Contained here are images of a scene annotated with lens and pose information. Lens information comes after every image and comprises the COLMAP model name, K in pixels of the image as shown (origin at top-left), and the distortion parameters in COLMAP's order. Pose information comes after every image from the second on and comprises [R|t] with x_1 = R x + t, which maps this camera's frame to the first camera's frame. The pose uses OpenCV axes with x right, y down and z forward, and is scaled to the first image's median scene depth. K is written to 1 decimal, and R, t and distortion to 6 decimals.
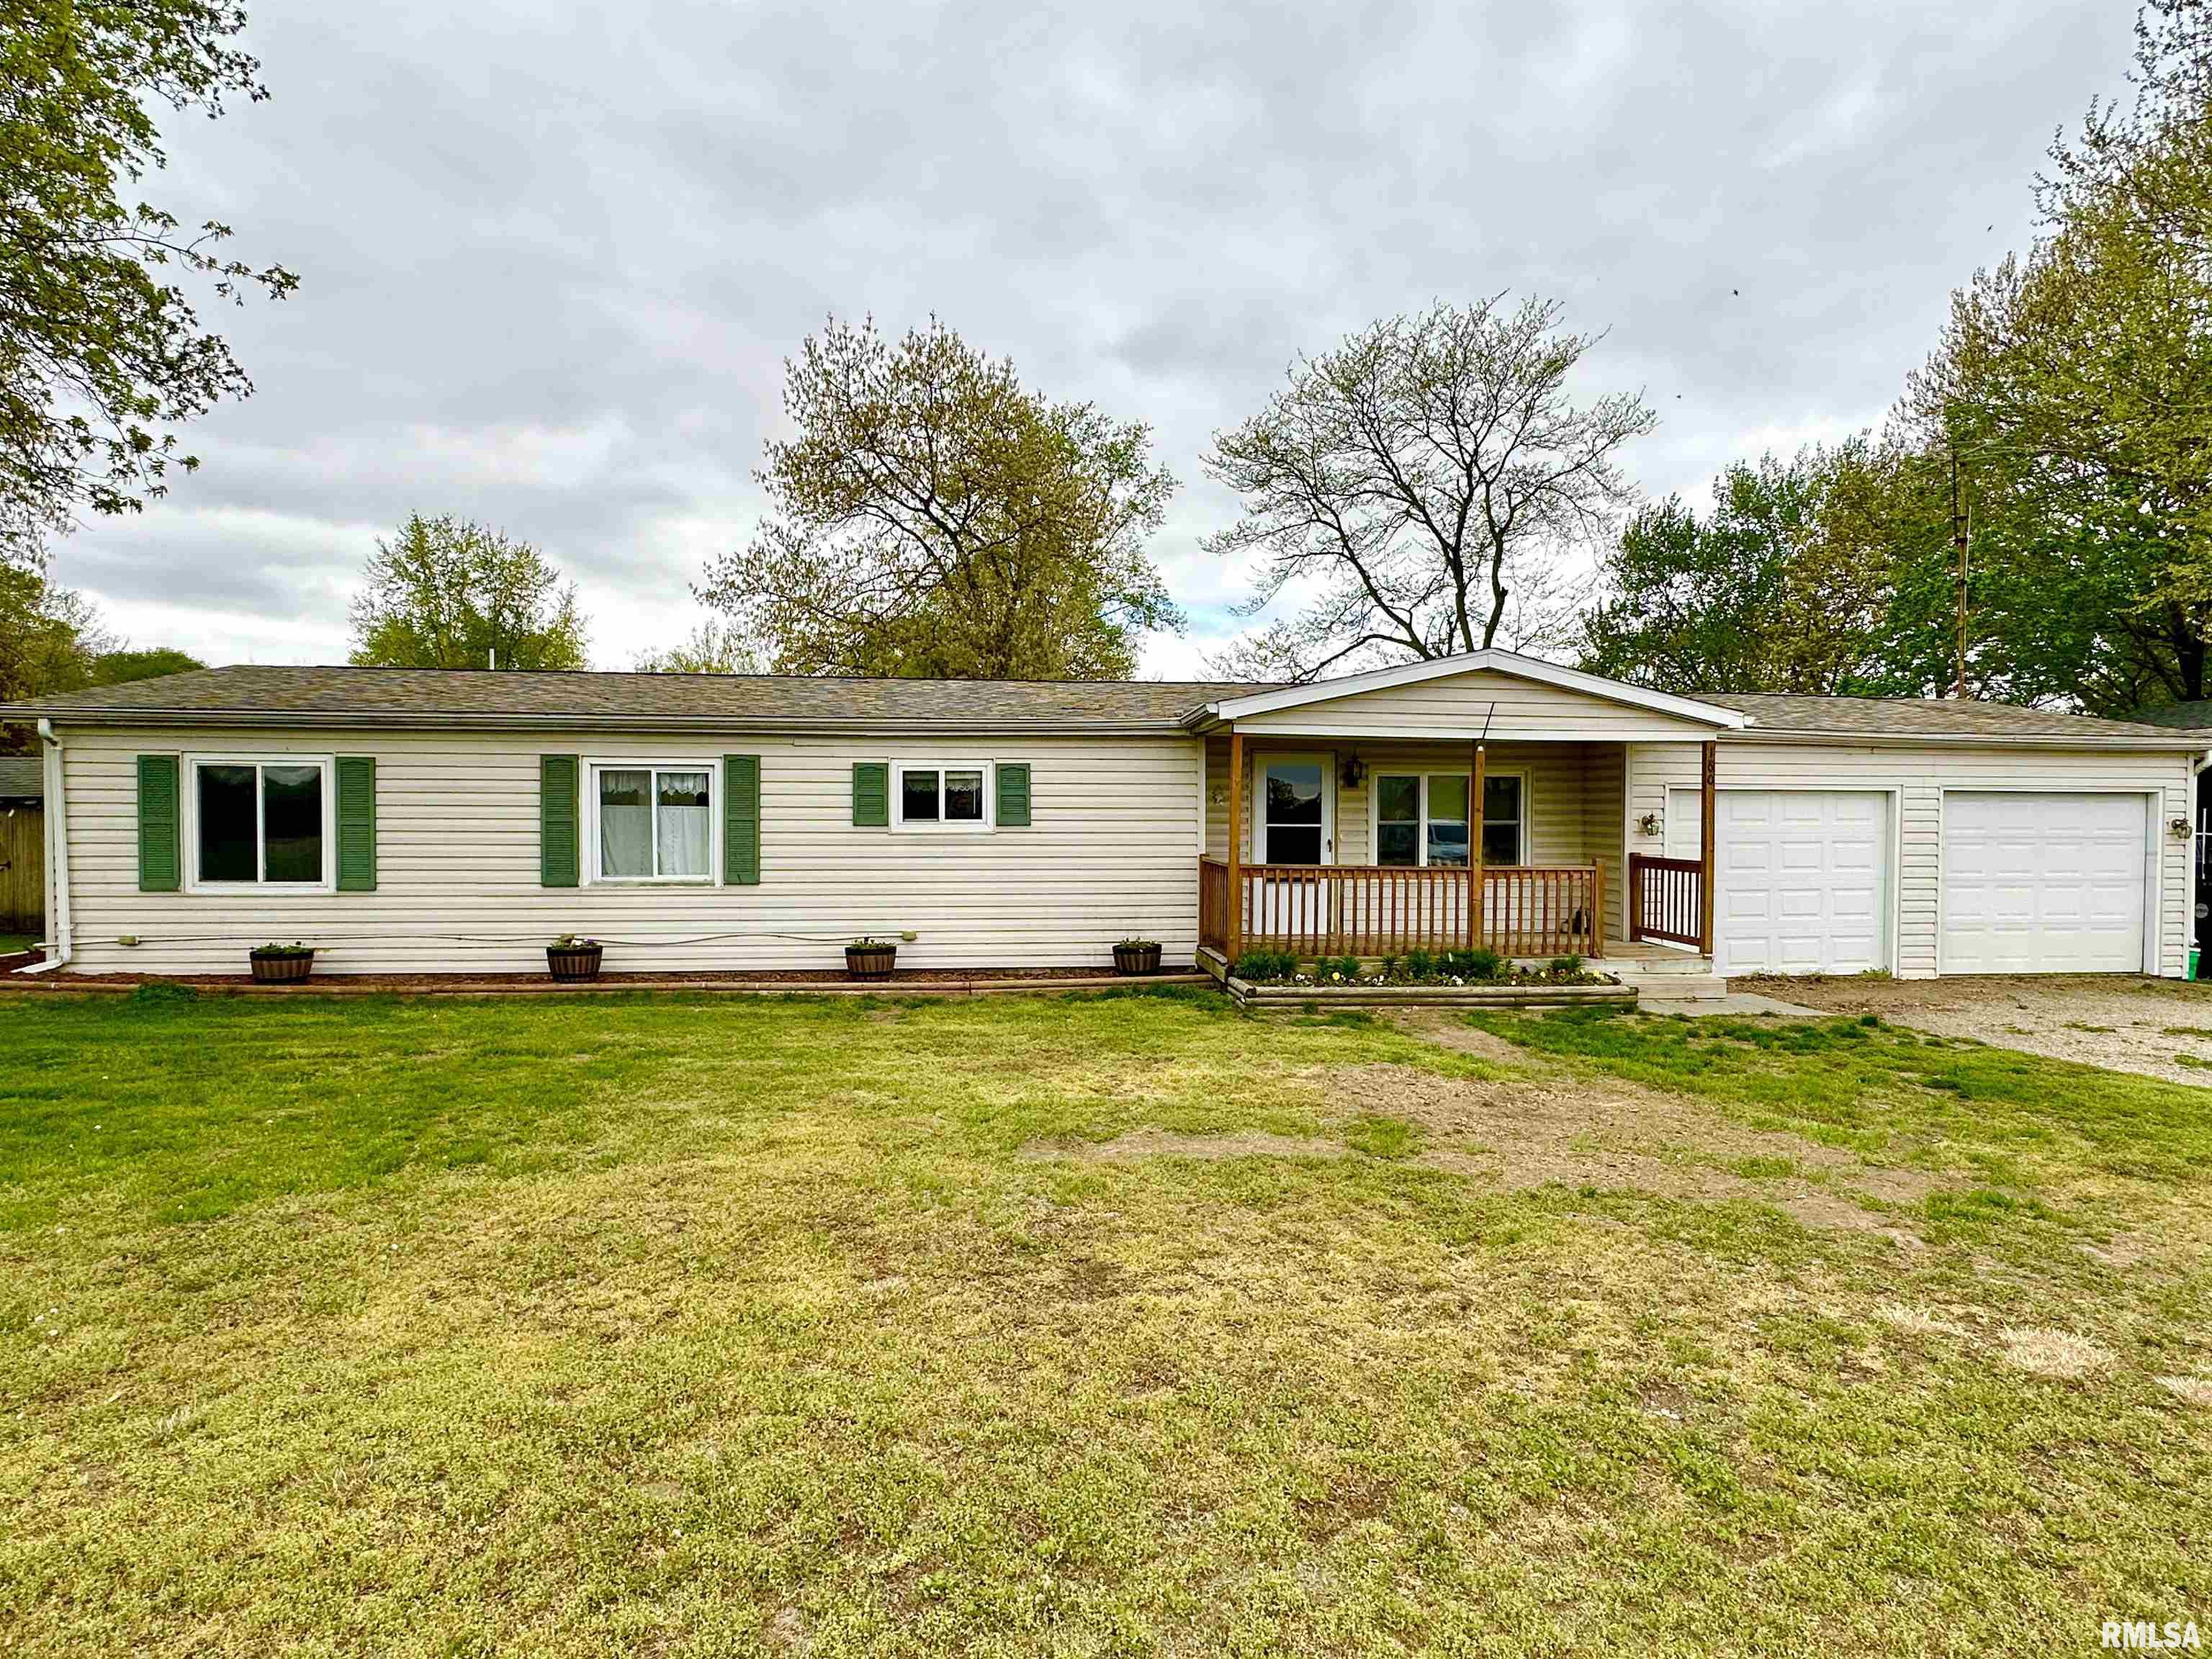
lens RADIAL K [[1223.7, 0, 1086.6], [0, 1223.7, 840.7], [0, 0, 1]] dist [0.002687, -0.005436]
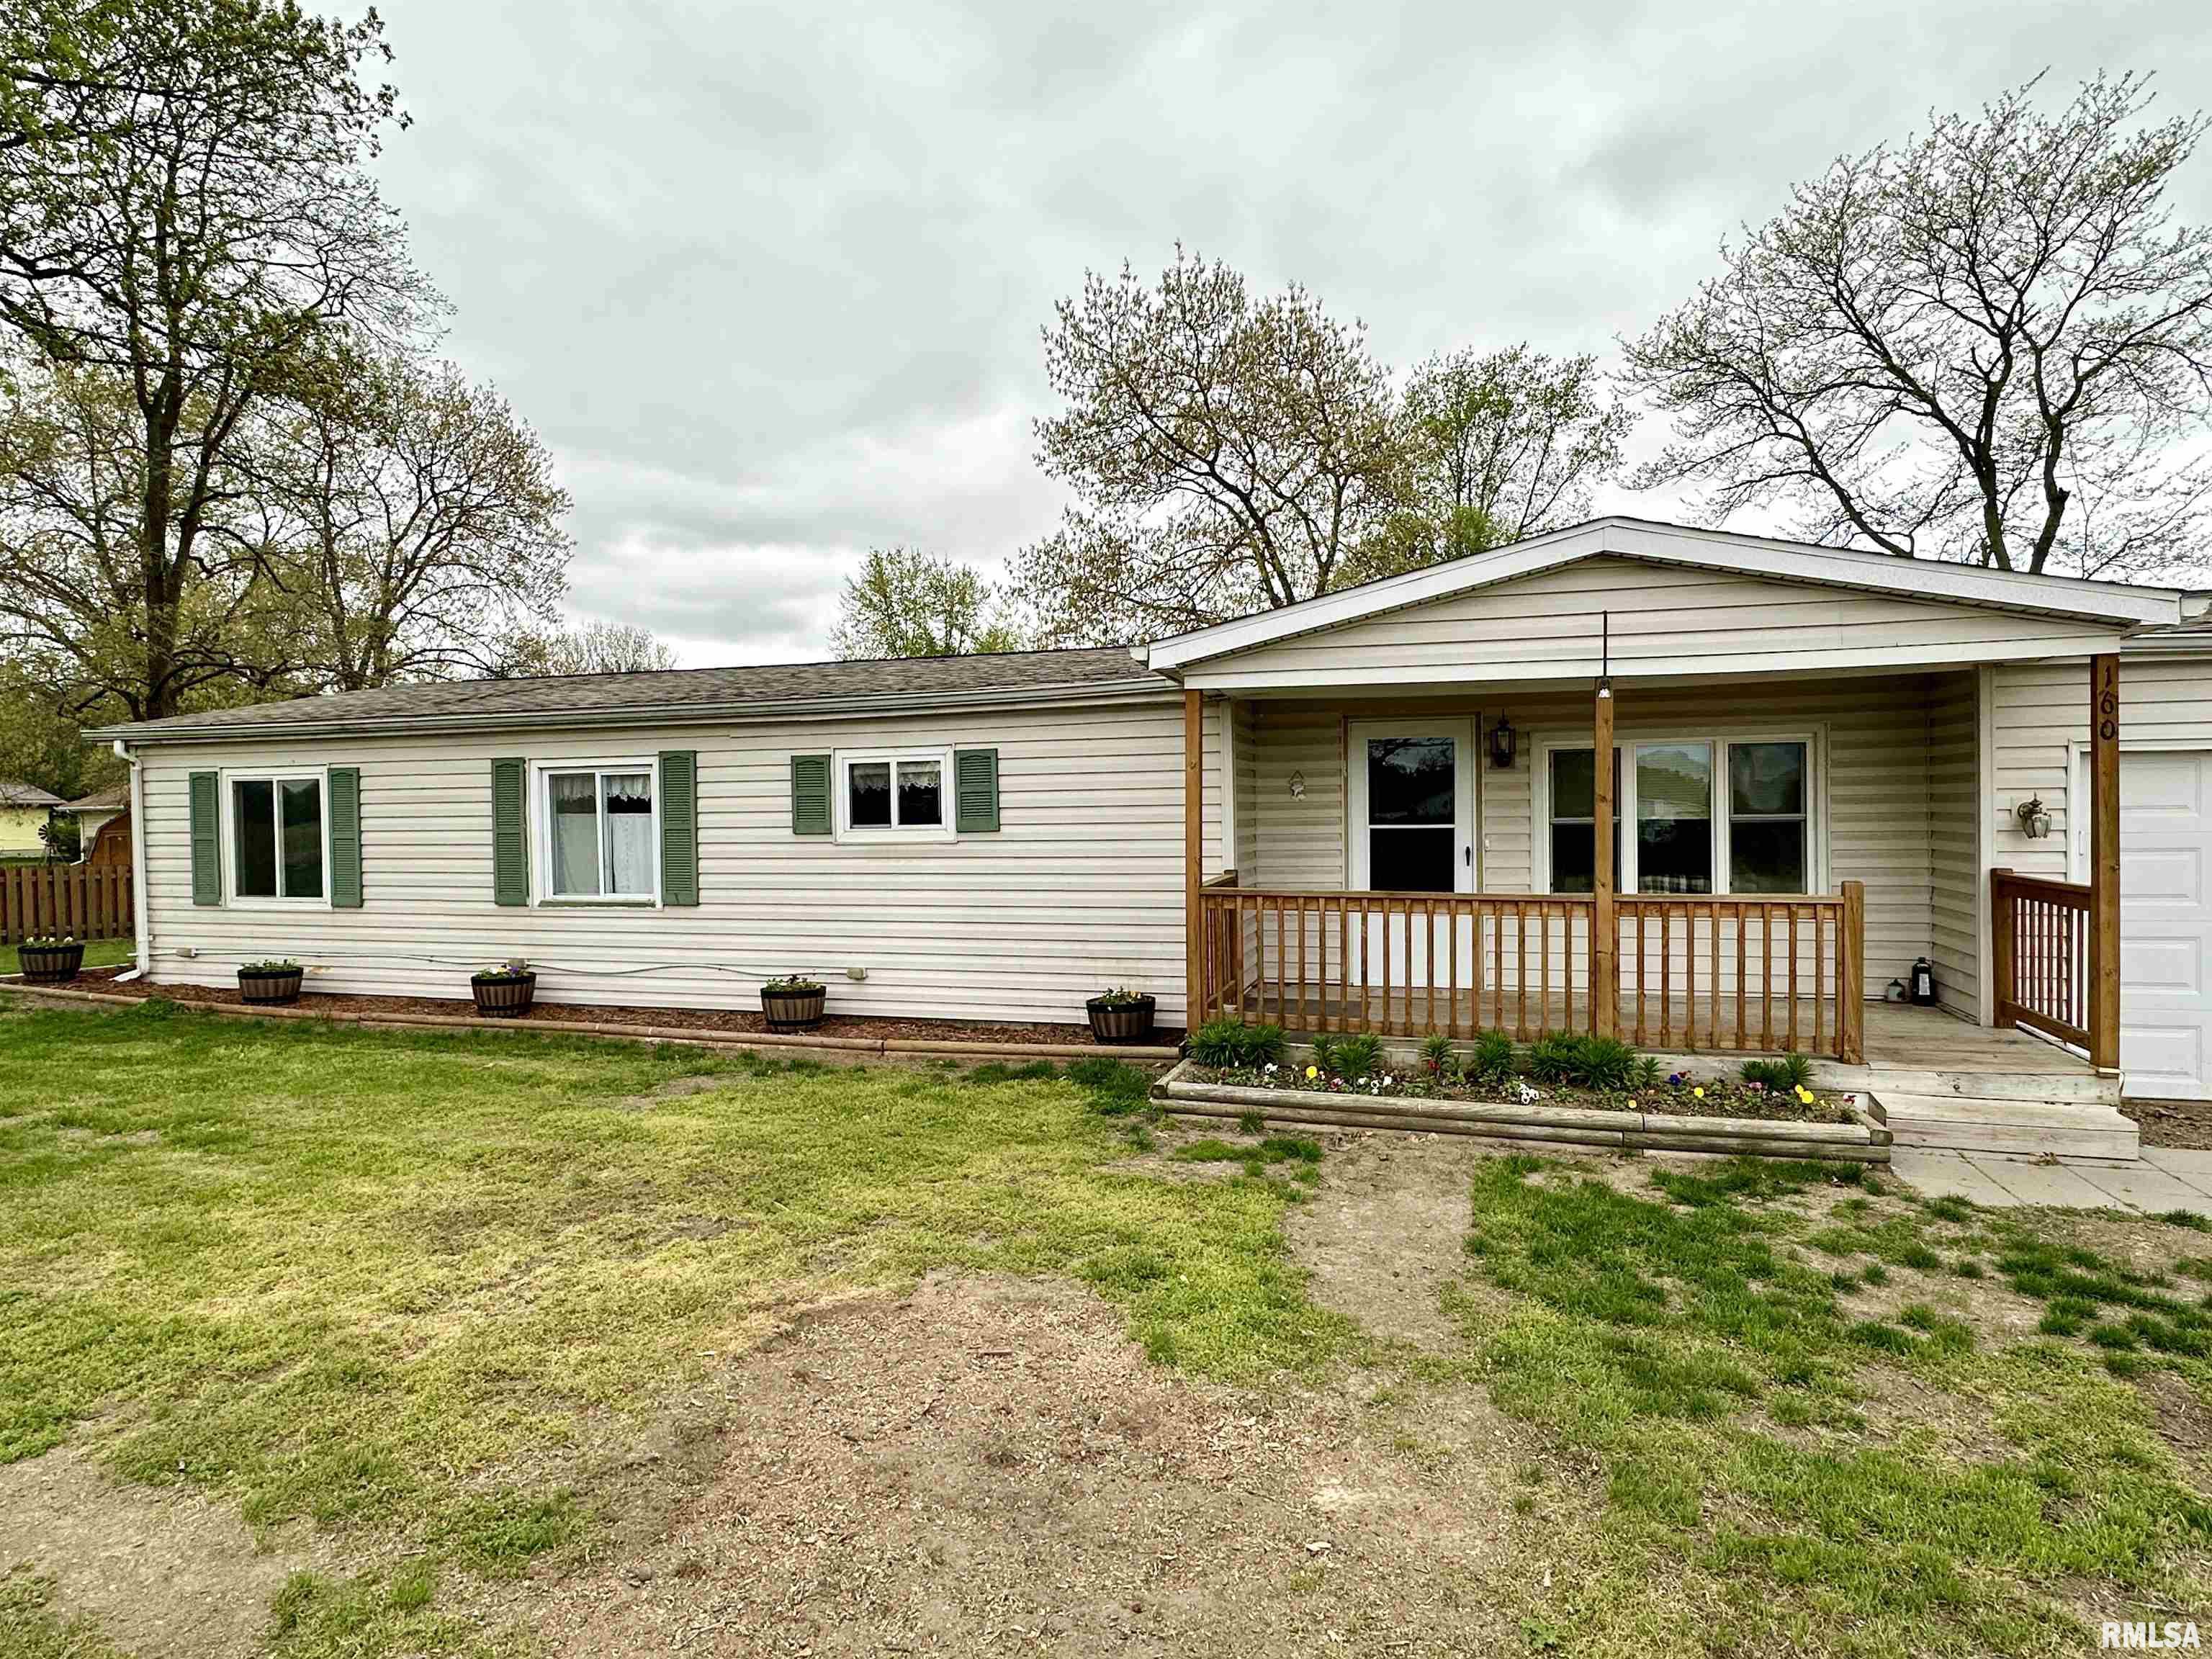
lens RADIAL K [[1223.7, 0, 1095.1], [0, 1223.7, 829.4], [0, 0, 1]] dist [0.002687, -0.005436]
pose [[0.916775, -0.010793, -0.399258, 0.292302], [0.006616, 0.999908, -0.011839, -0.004316], [0.399349, 0.008212, 0.916762, 0.321699]]
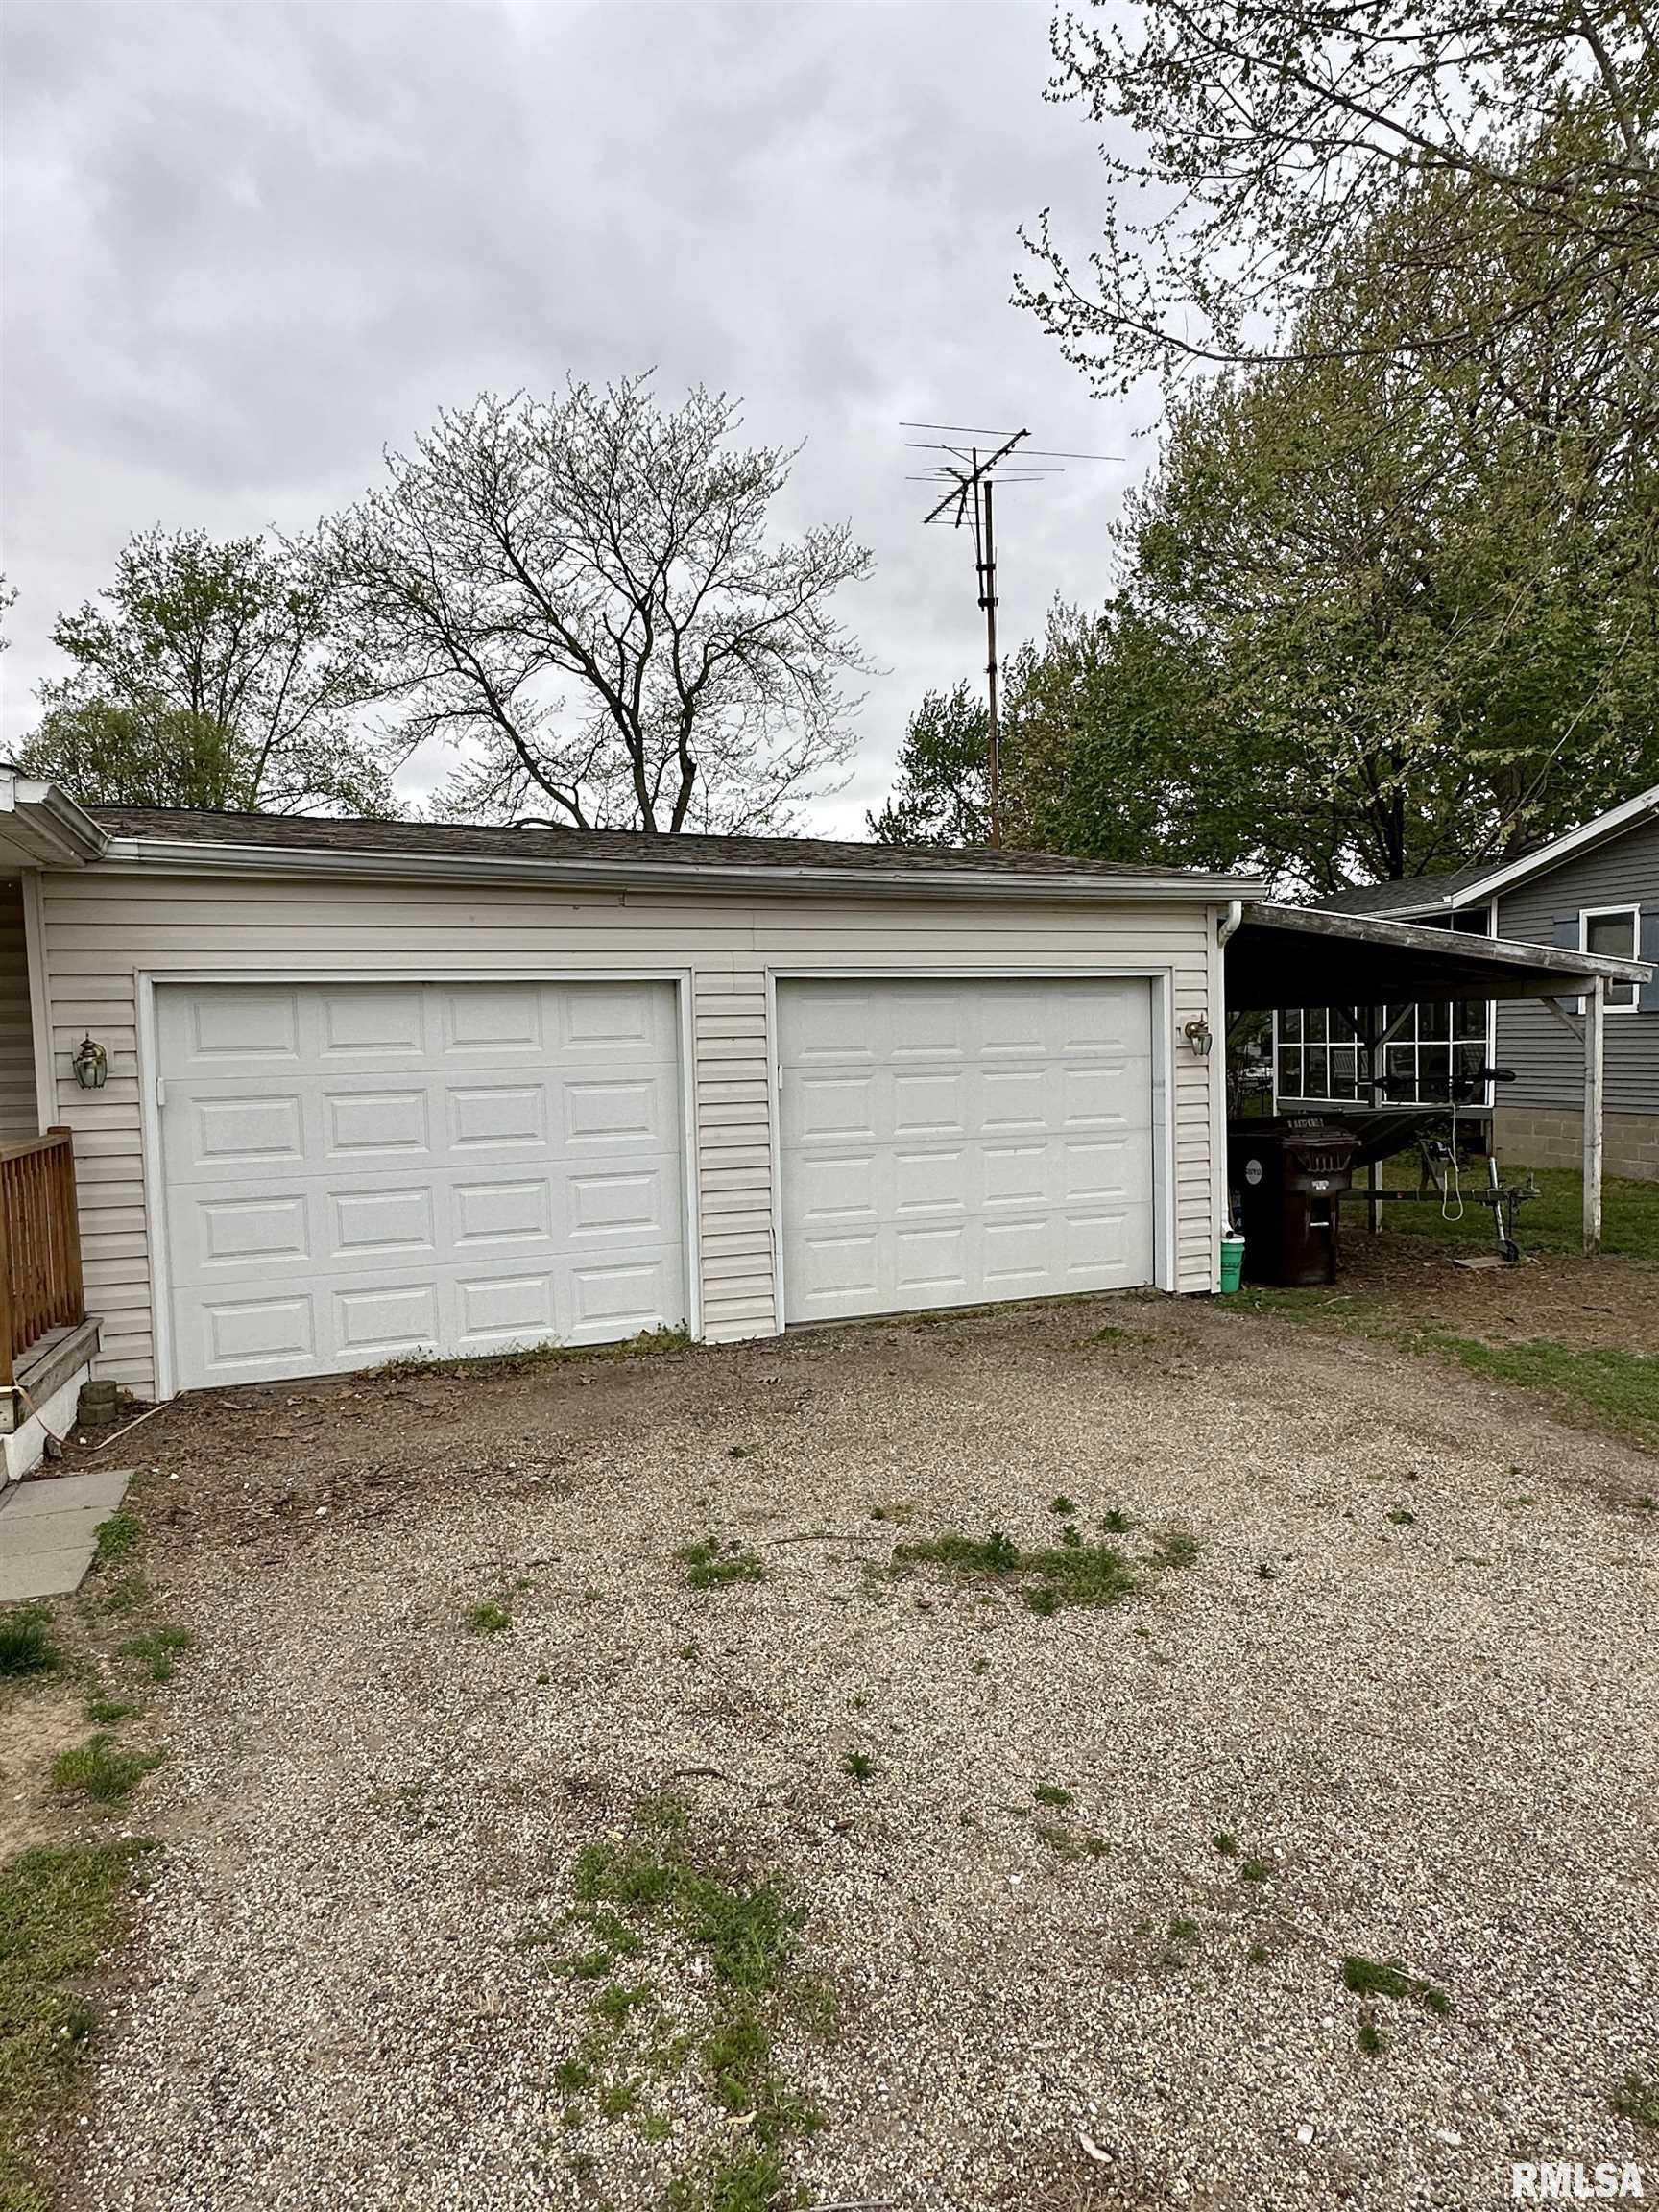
lens RADIAL K [[1259.8, 0, 841.7], [0, 1259.8, 1115.1], [0, 0, 1]] dist [-0.000698, 0.000201]
pose [[0.968821, -0.043785, 0.243862, 0.636034], [0.037075, 0.998799, 0.032040, 0.001460], [-0.244972, -0.022000, 0.969281, 0.502725]]
